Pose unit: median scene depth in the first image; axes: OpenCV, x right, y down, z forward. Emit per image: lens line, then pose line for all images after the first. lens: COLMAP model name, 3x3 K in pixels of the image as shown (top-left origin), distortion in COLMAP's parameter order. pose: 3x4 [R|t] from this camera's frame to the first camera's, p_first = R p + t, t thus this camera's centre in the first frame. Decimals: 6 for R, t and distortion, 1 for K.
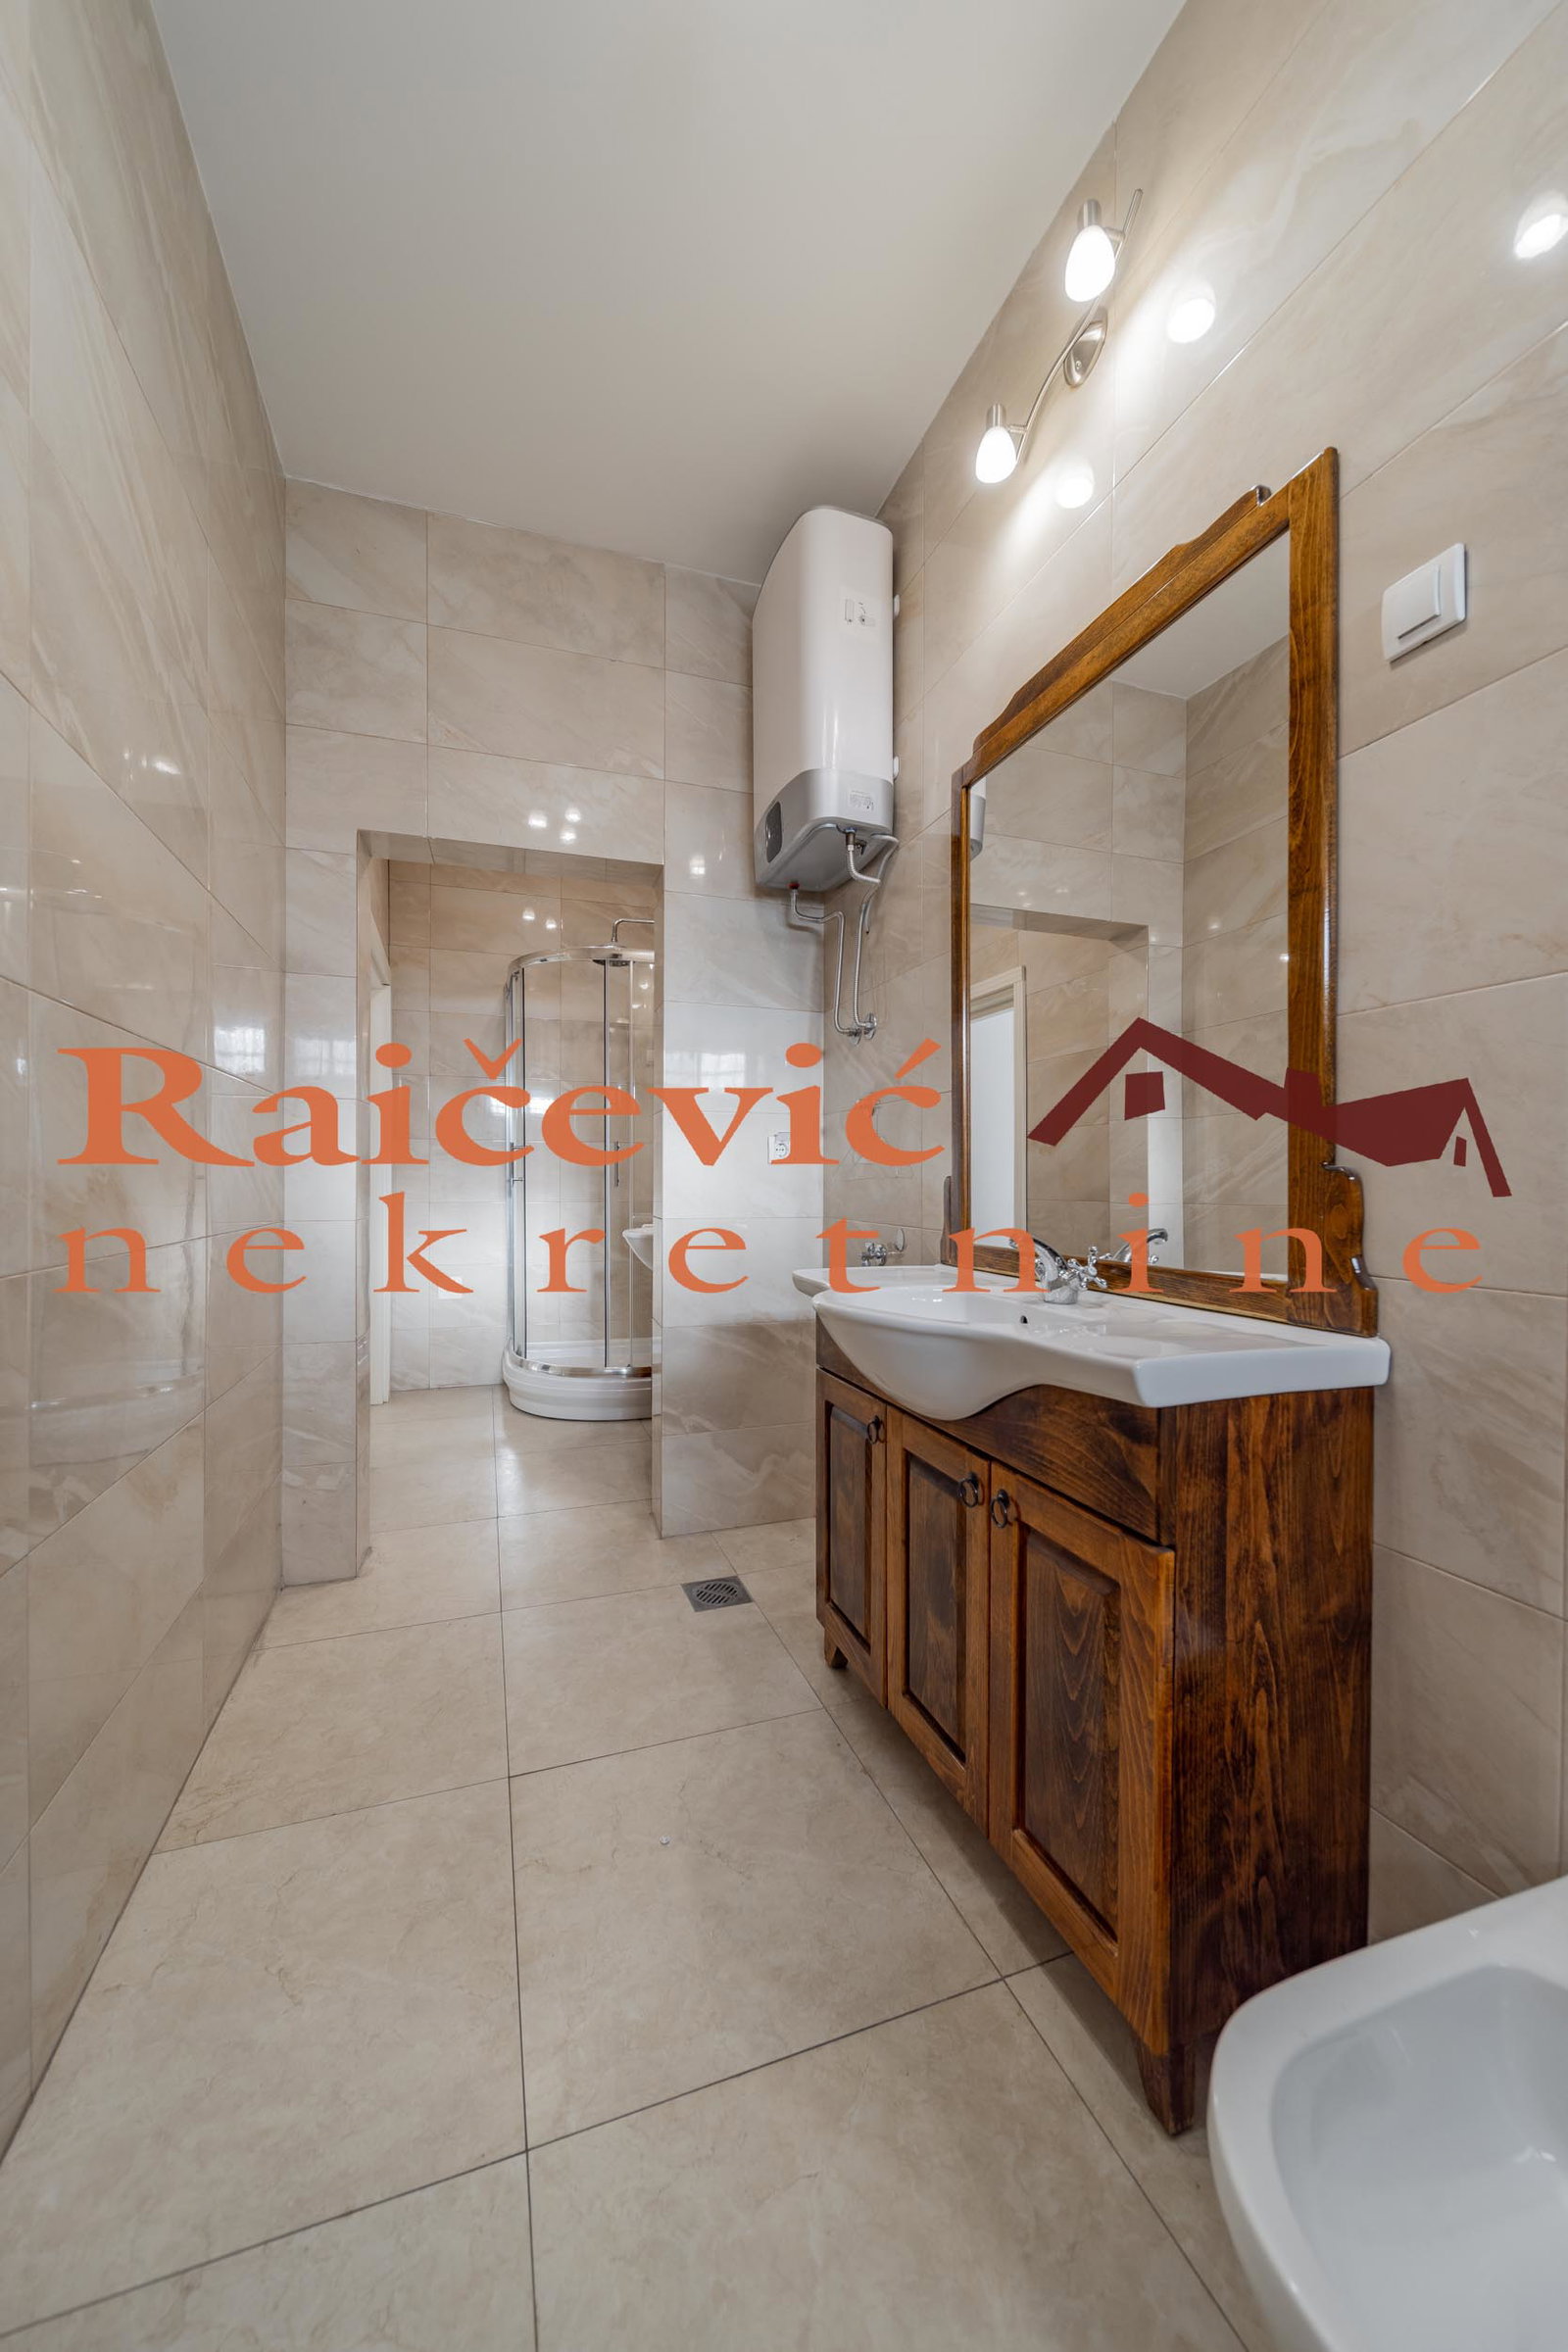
lens RADIAL K [[838.0, 0, 780.7], [0, 838.0, 1185.5], [0, 0, 1]] dist [-0.003490, -0.000145]
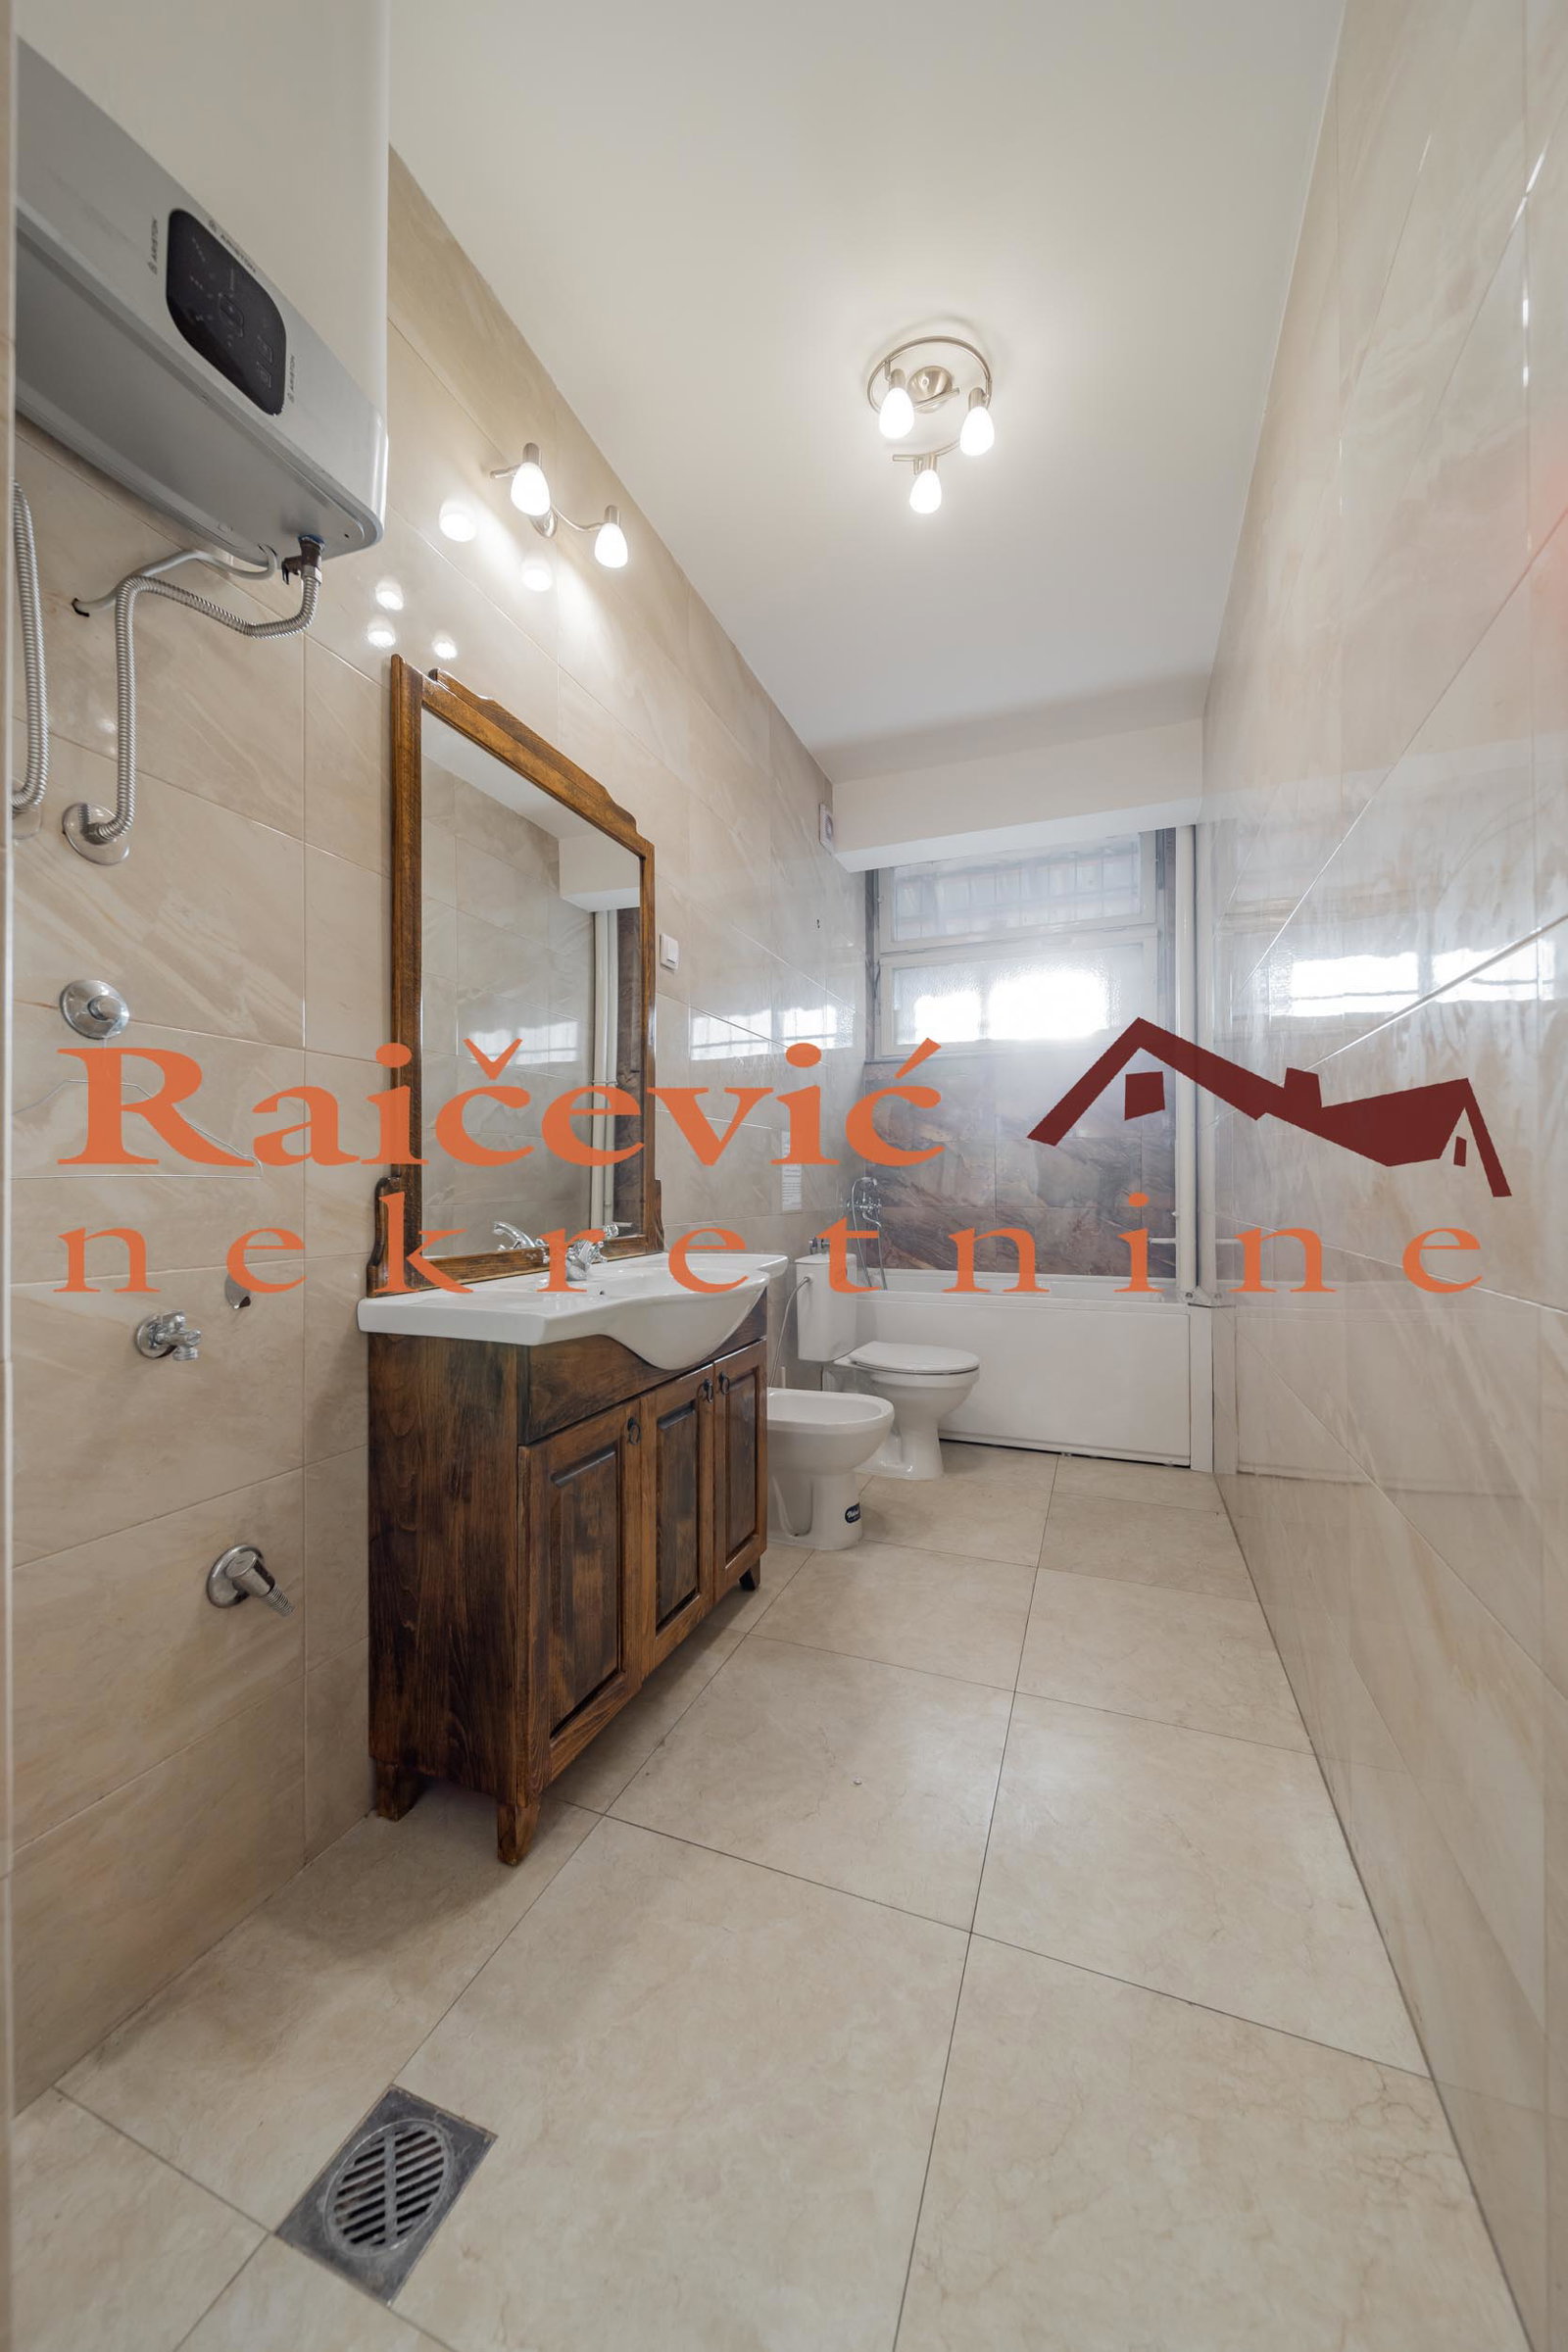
lens RADIAL K [[838.0, 0, 781.3], [0, 838.0, 1177.0], [0, 0, 1]] dist [-0.003490, -0.000145]
pose [[-0.758035, 0.010114, 0.652136, -0.728438], [0.007368, 0.999949, -0.006944, -0.000723], [-0.652172, -0.000459, -0.758071, 1.759335]]
